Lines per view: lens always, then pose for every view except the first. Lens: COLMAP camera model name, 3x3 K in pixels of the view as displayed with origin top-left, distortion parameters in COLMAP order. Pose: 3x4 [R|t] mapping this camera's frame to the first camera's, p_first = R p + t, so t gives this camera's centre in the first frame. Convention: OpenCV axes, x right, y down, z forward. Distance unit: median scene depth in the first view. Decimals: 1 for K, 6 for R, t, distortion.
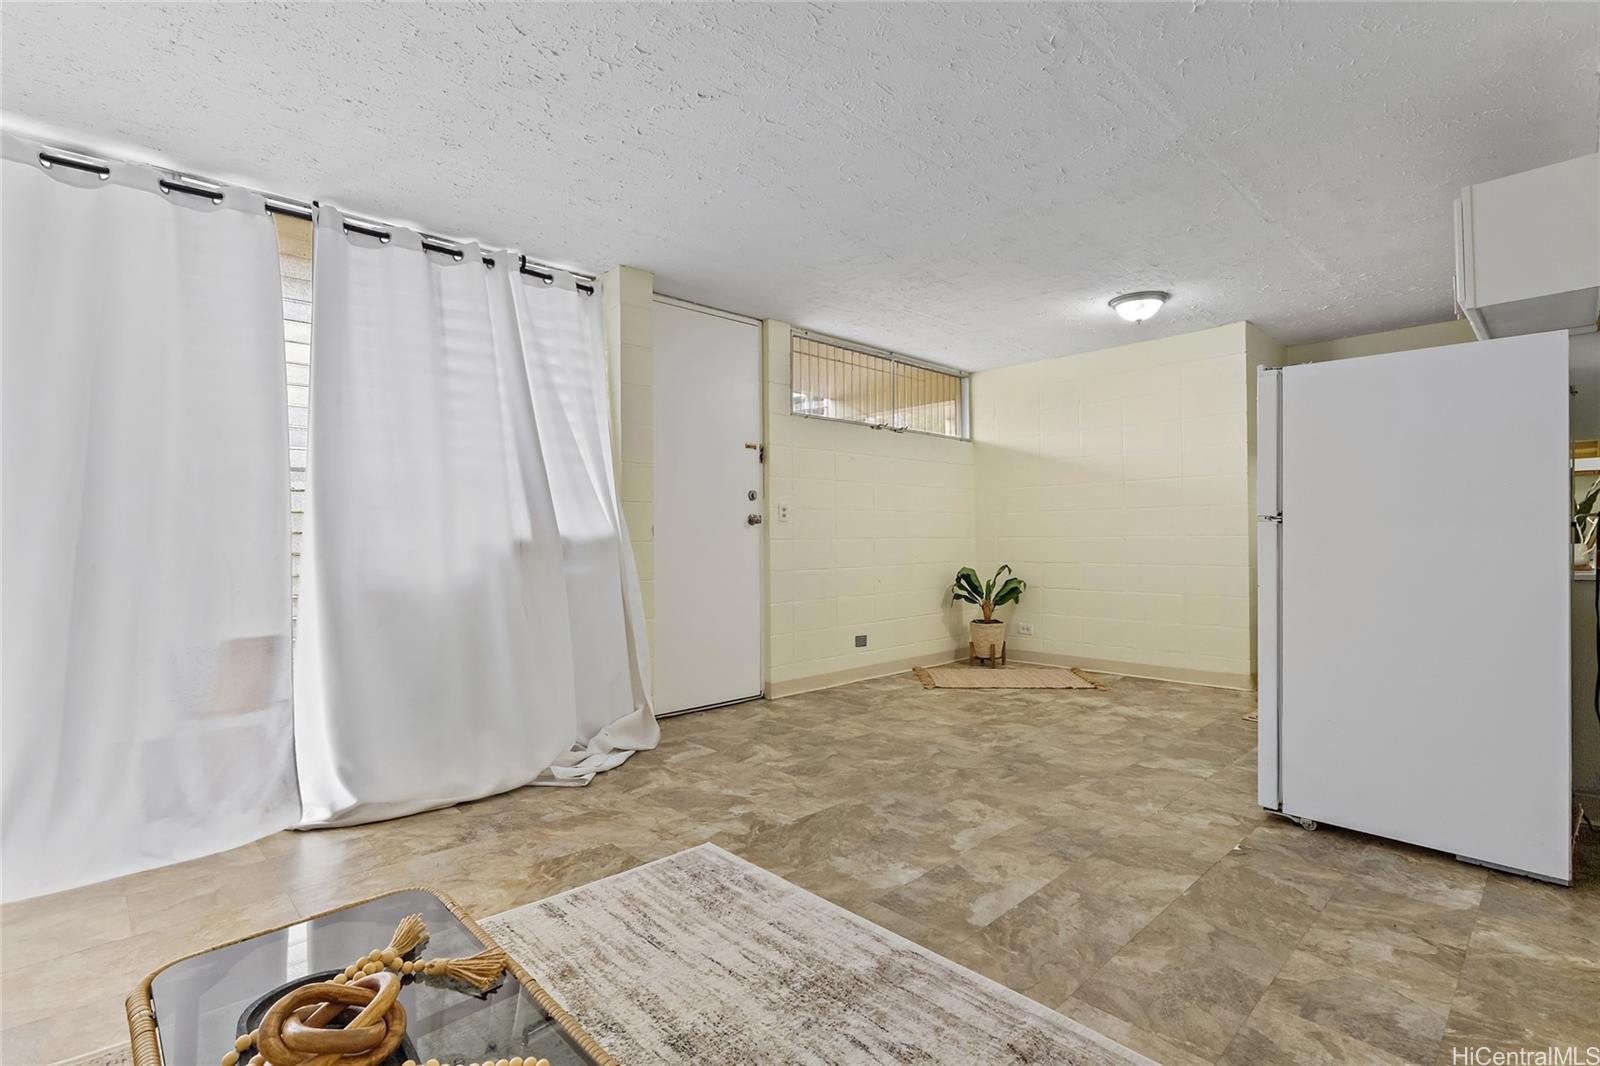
lens RADIAL K [[736.9, 0, 801.8], [0, 736.9, 519.9], [0, 0, 1]] dist [0.003589, 0.001004]
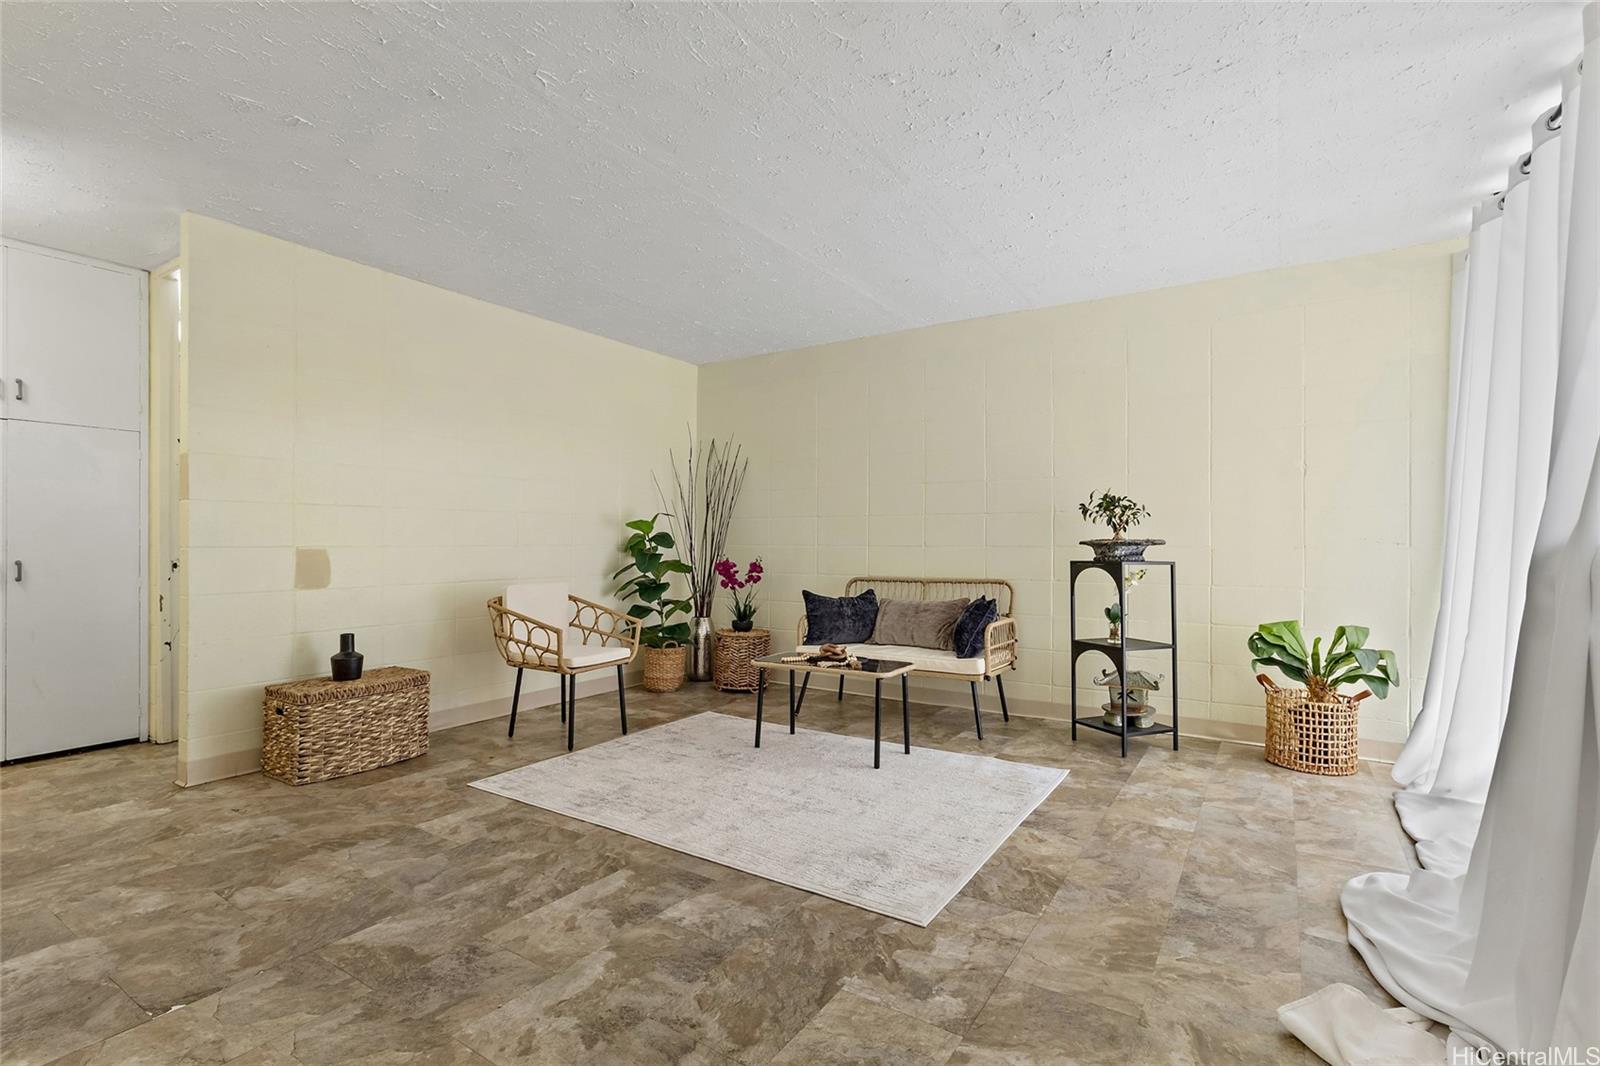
lens RADIAL K [[736.9, 0, 792.9], [0, 736.9, 545.2], [0, 0, 1]] dist [0.003589, 0.001004]
pose [[-0.975999, 0.002718, -0.217760, 0.177006], [0.005559, 0.999907, -0.012434, 0.033593], [0.217706, -0.013346, -0.975923, 1.675249]]
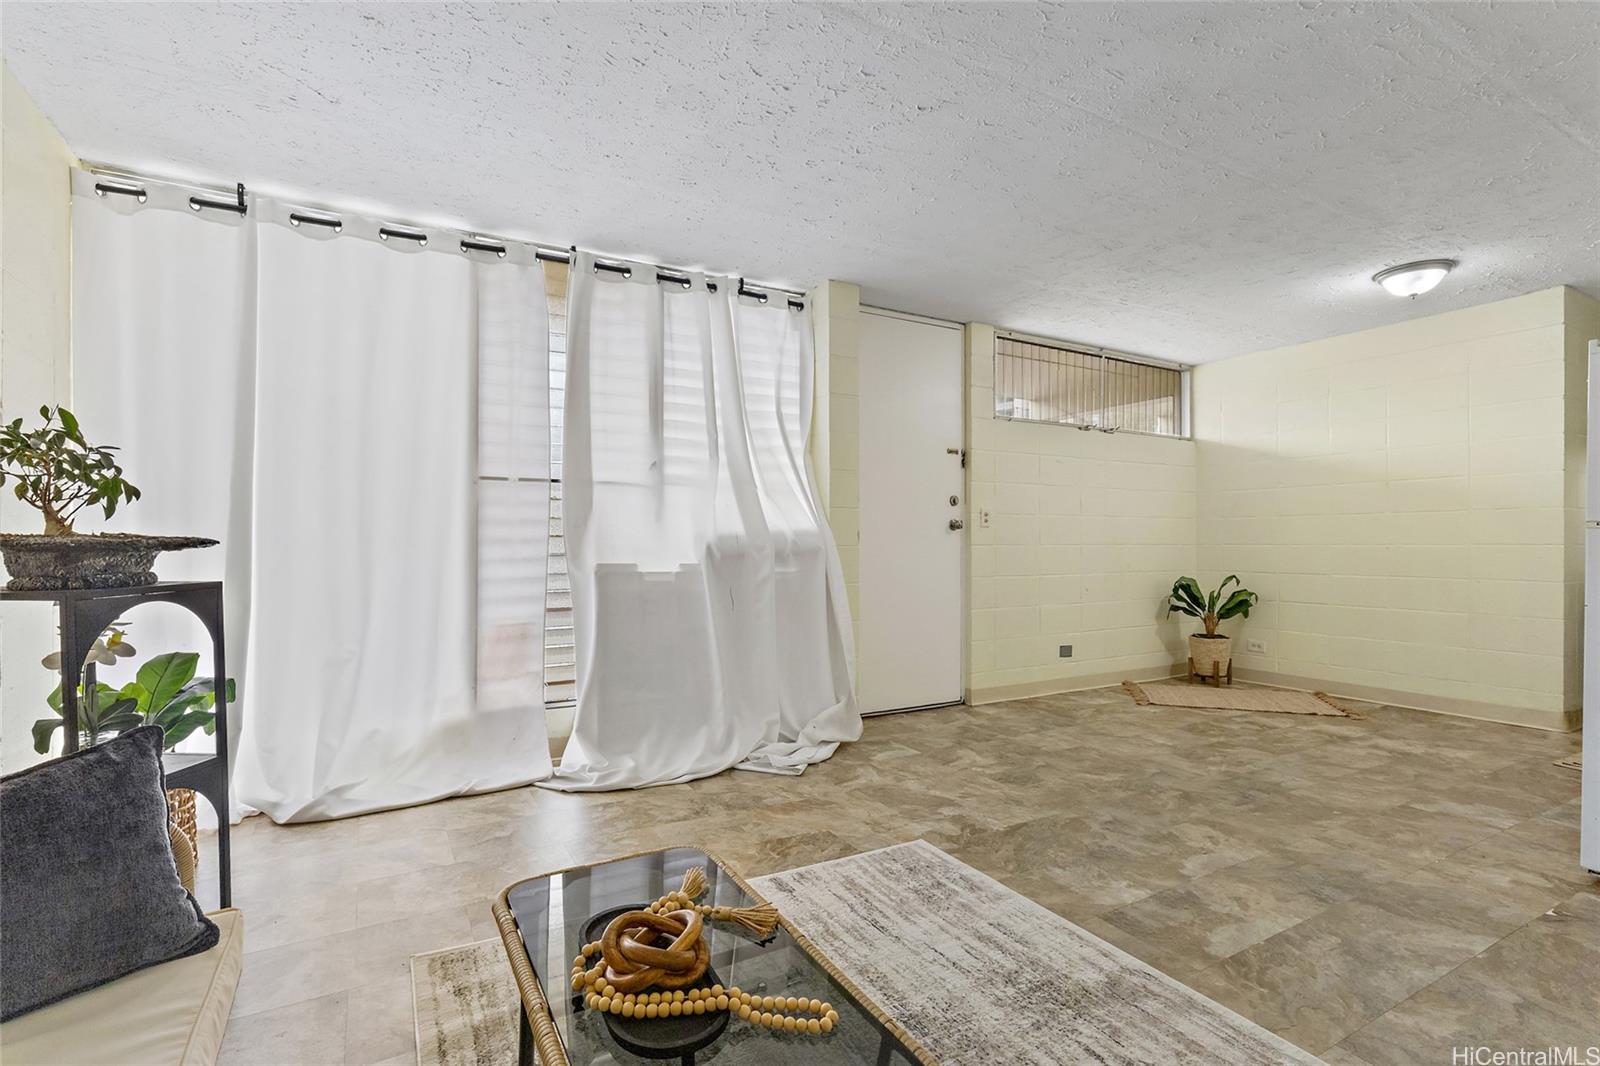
lens RADIAL K [[736.9, 0, 802.5], [0, 736.9, 534.7], [0, 0, 1]] dist [0.003589, 0.001004]
pose [[0.969458, 0.004565, -0.245214, -0.034877], [-0.001385, 0.999913, 0.013137, 0.000070], [0.245253, -0.012396, 0.969380, -0.028534]]
